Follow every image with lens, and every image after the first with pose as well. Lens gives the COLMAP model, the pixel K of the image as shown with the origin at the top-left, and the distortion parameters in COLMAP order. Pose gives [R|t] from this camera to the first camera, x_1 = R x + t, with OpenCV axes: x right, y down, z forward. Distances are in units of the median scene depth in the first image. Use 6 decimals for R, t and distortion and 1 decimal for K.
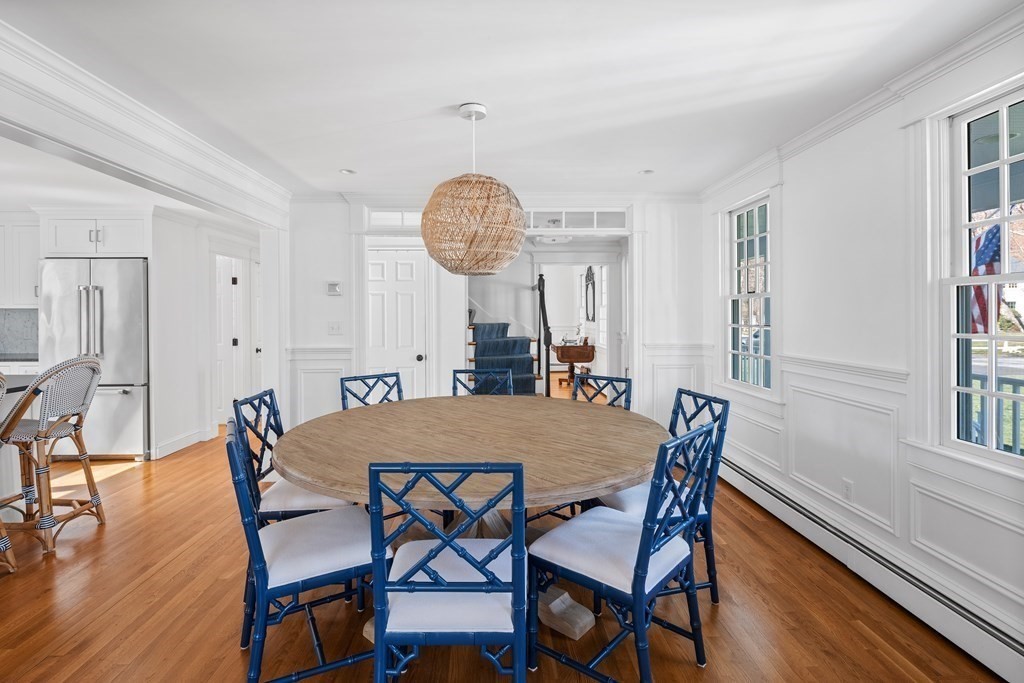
lens RADIAL K [[500.9, 0, 507.8], [0, 500.9, 317.6], [0, 0, 1]] dist [-0.002672, -0.001136]
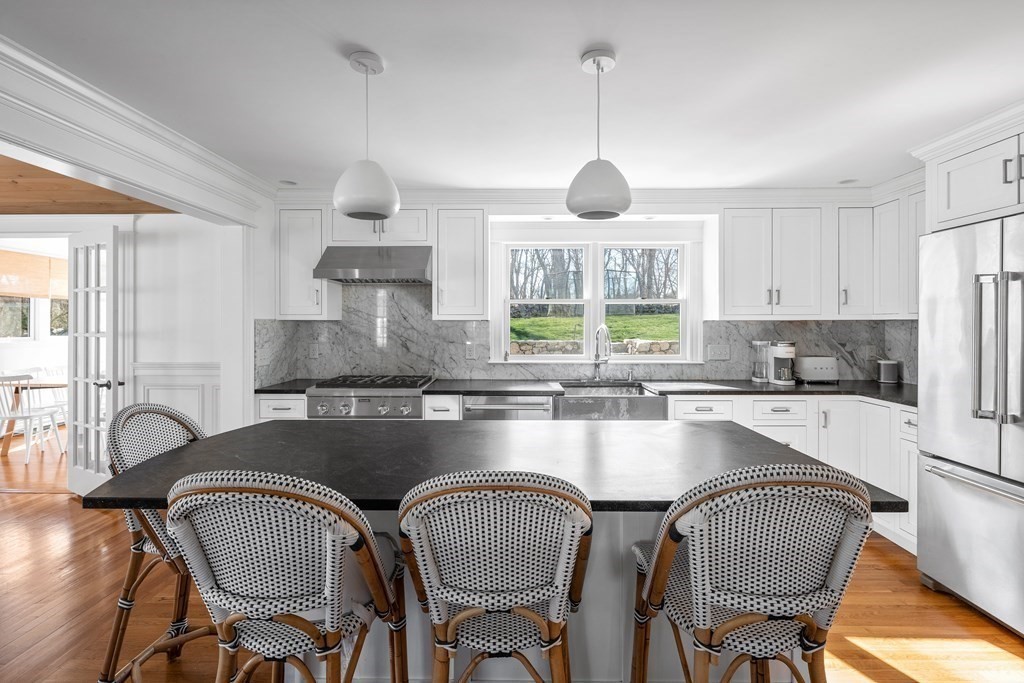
lens RADIAL K [[501.1, 0, 514.7], [0, 501.1, 328.0], [0, 0, 1]] dist [-0.000053, -0.001079]
pose [[-0.037073, 0.017153, -0.999165, -0.323992], [-0.005374, 0.999835, 0.017364, -0.016306], [0.999298, 0.006014, -0.036975, 0.536647]]
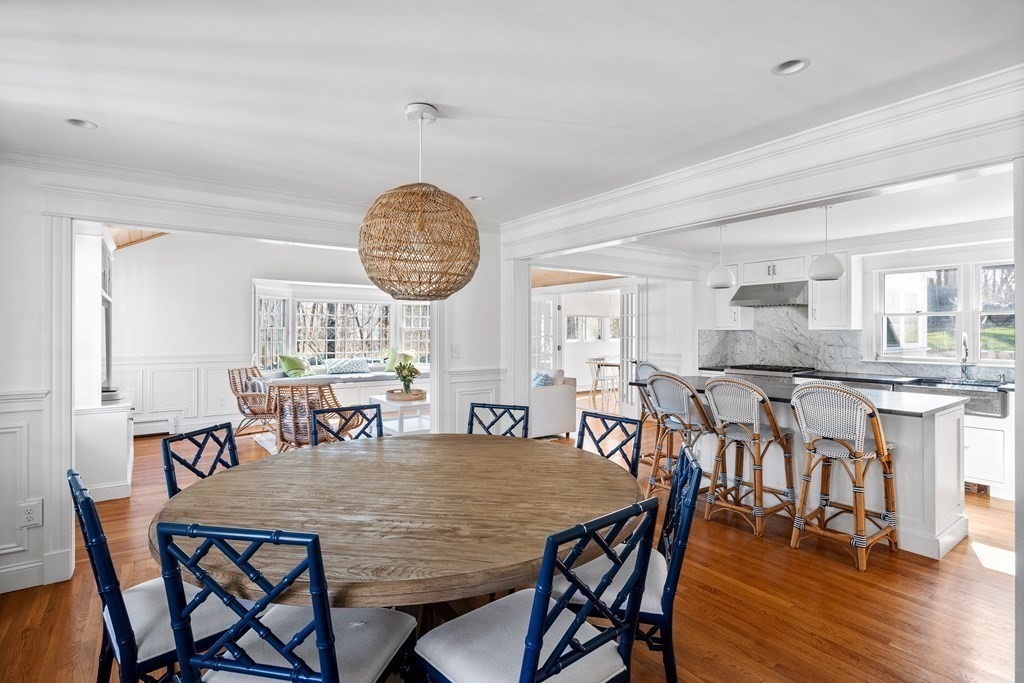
lens RADIAL K [[501.1, 0, 514.7], [0, 501.1, 328.0], [0, 0, 1]] dist [-0.000053, -0.001079]
pose [[-0.817647, 0.002774, -0.575713, 0.135627], [0.002948, 0.999995, 0.000631, -0.021170], [0.575712, -0.001182, -0.817651, 0.941592]]
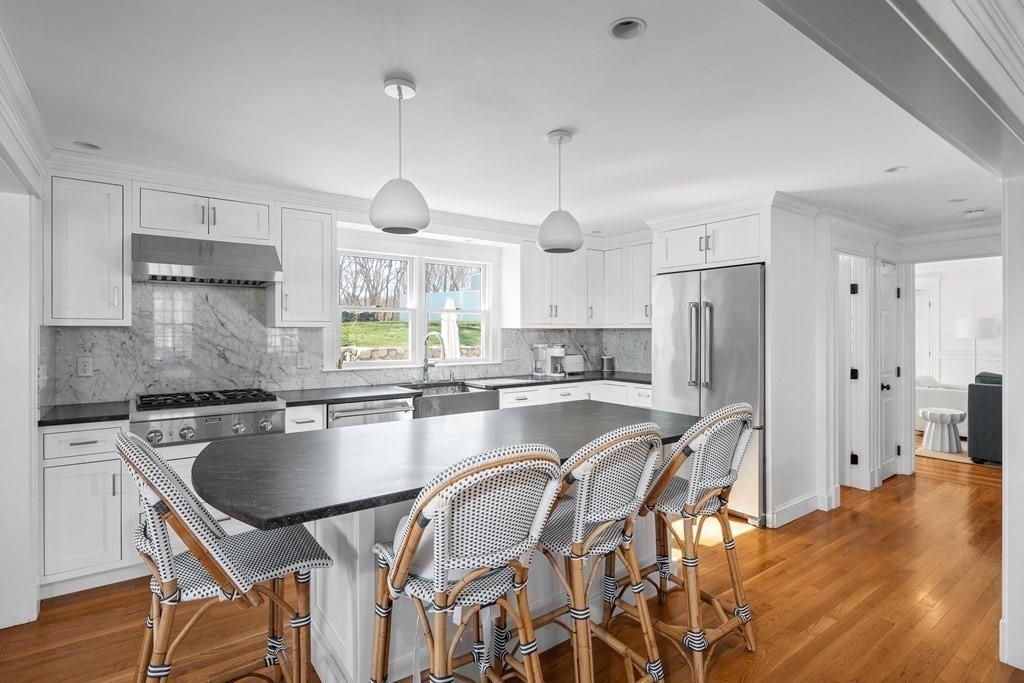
lens RADIAL K [[501.1, 0, 514.7], [0, 501.1, 328.0], [0, 0, 1]] dist [-0.000053, -0.001079]
pose [[0.577833, 0.002408, -0.816152, -0.316569], [-0.009271, 0.999950, -0.003614, -0.013178], [0.816102, 0.009655, 0.577827, 0.243641]]
